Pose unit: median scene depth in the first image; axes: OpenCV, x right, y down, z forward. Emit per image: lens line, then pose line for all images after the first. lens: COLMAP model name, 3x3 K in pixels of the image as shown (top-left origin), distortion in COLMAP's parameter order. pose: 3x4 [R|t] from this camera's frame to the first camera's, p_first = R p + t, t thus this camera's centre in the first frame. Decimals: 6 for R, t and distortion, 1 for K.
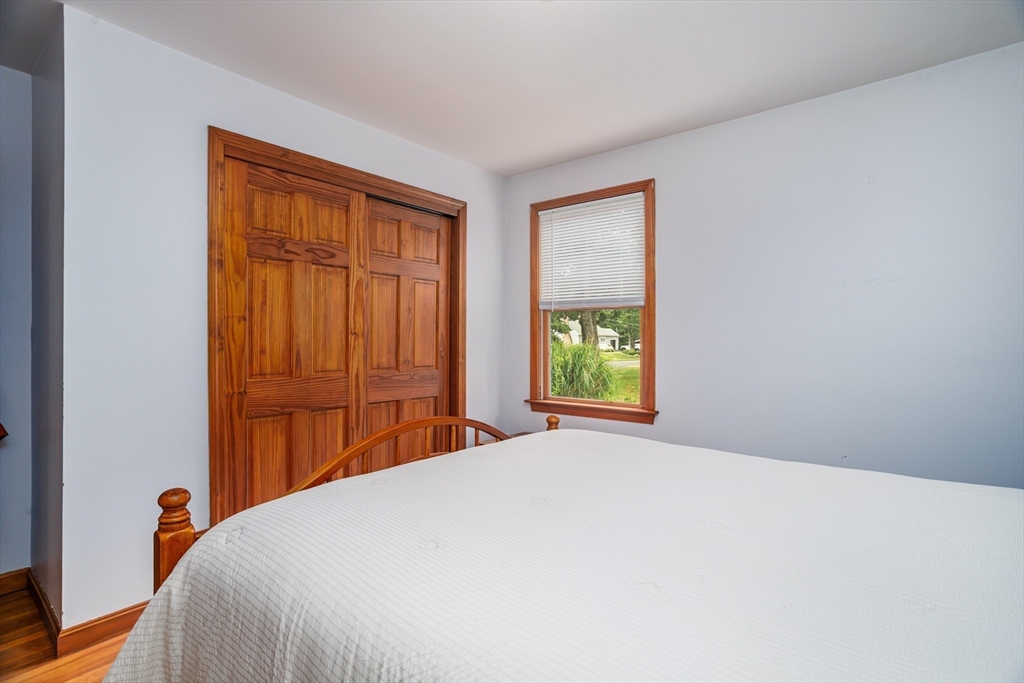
lens RADIAL K [[493.6, 0, 514.7], [0, 493.6, 340.1], [0, 0, 1]] dist [-0.029825, 0.012907]
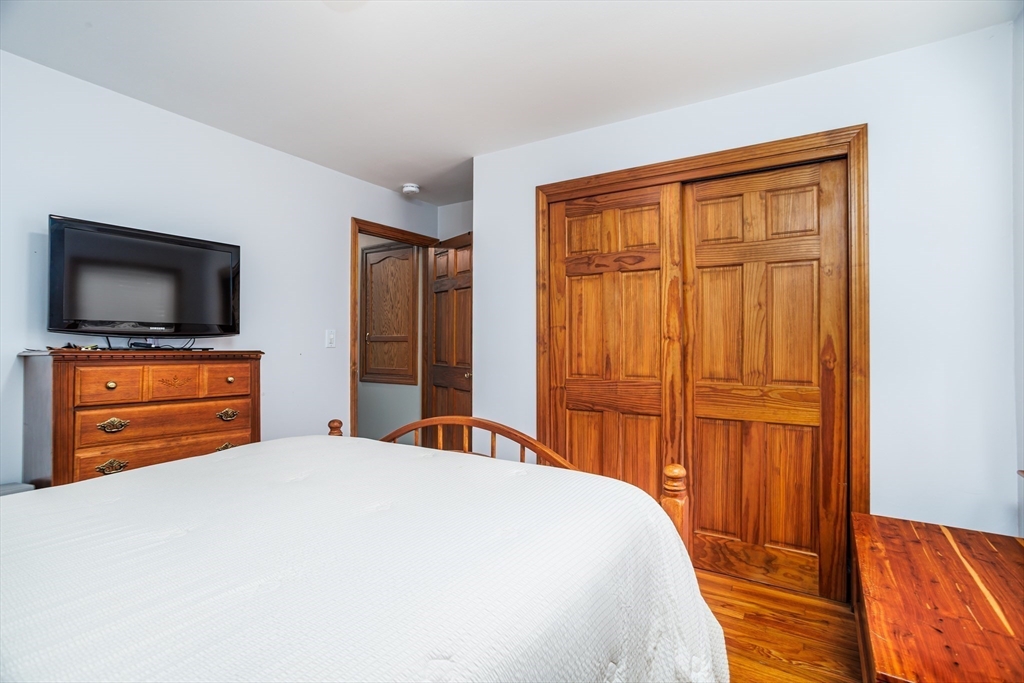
lens RADIAL K [[493.6, 0, 514.4], [0, 493.6, 344.5], [0, 0, 1]] dist [-0.029825, 0.012907]
pose [[0.138423, -0.011996, -0.990301, 0.574187], [-0.004380, 0.999909, -0.012725, 0.012935], [0.990363, 0.006099, 0.138358, 0.609554]]
